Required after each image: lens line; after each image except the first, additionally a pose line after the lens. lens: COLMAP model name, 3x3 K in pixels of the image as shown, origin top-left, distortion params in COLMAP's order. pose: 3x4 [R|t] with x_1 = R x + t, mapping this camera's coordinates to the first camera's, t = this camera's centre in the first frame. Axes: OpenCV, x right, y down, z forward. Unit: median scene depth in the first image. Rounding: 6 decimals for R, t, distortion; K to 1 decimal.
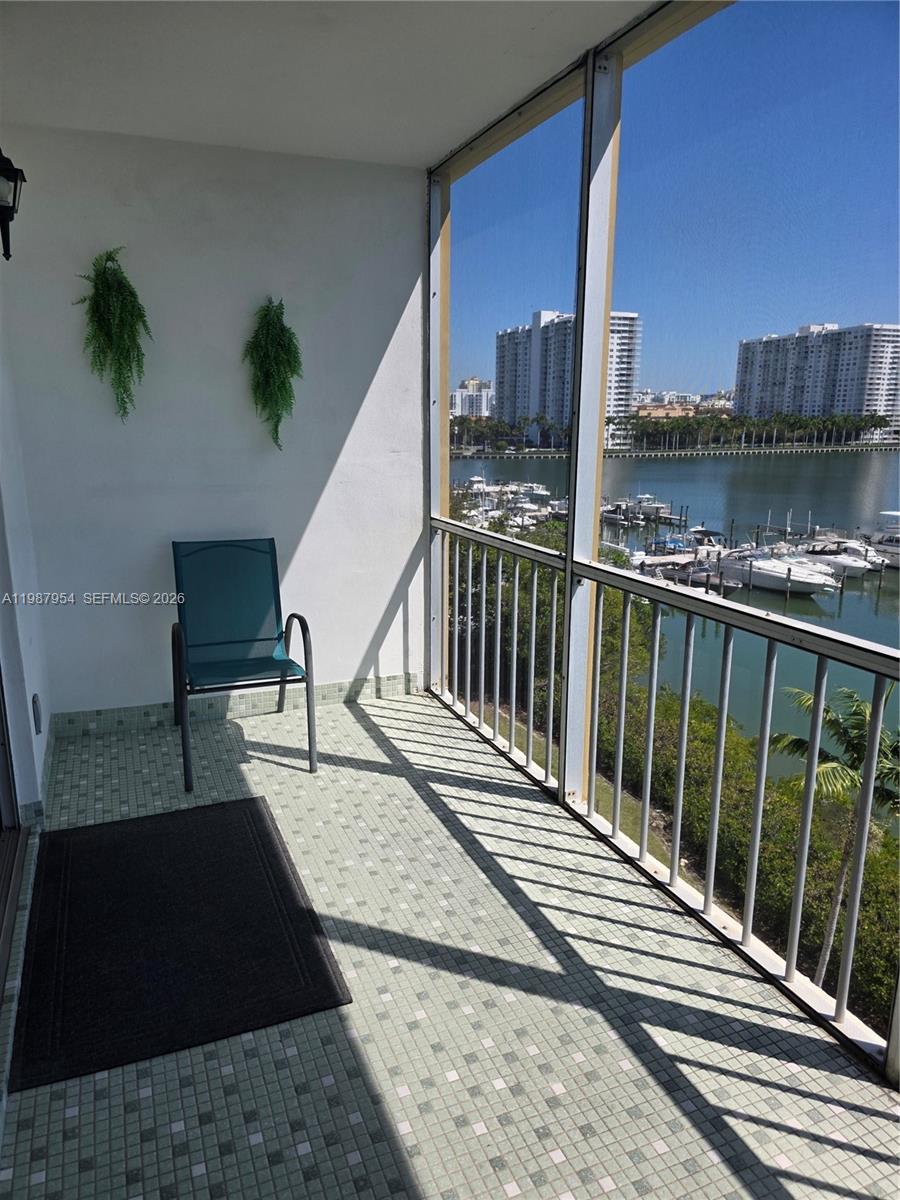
lens RADIAL K [[818.4, 0, 430.2], [0, 818.4, 597.9], [0, 0, 1]] dist [0.003329, -0.002145]
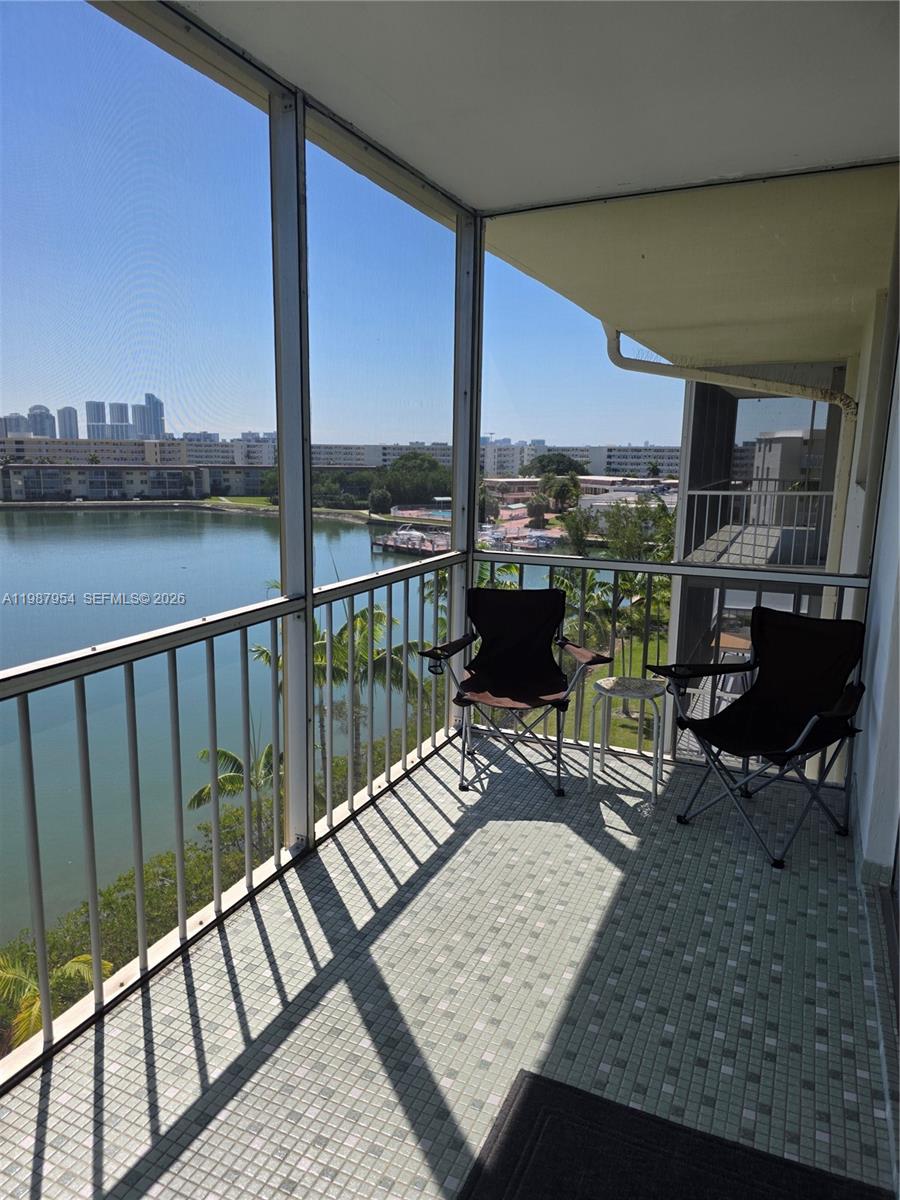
lens RADIAL K [[818.4, 0, 430.2], [0, 818.4, 597.9], [0, 0, 1]] dist [0.003329, -0.002145]
pose [[-0.685082, -0.141204, 0.714649, -0.600954], [0.151330, 0.932045, 0.329228, -0.327895], [-0.712574, 0.333696, -0.617159, 1.429974]]
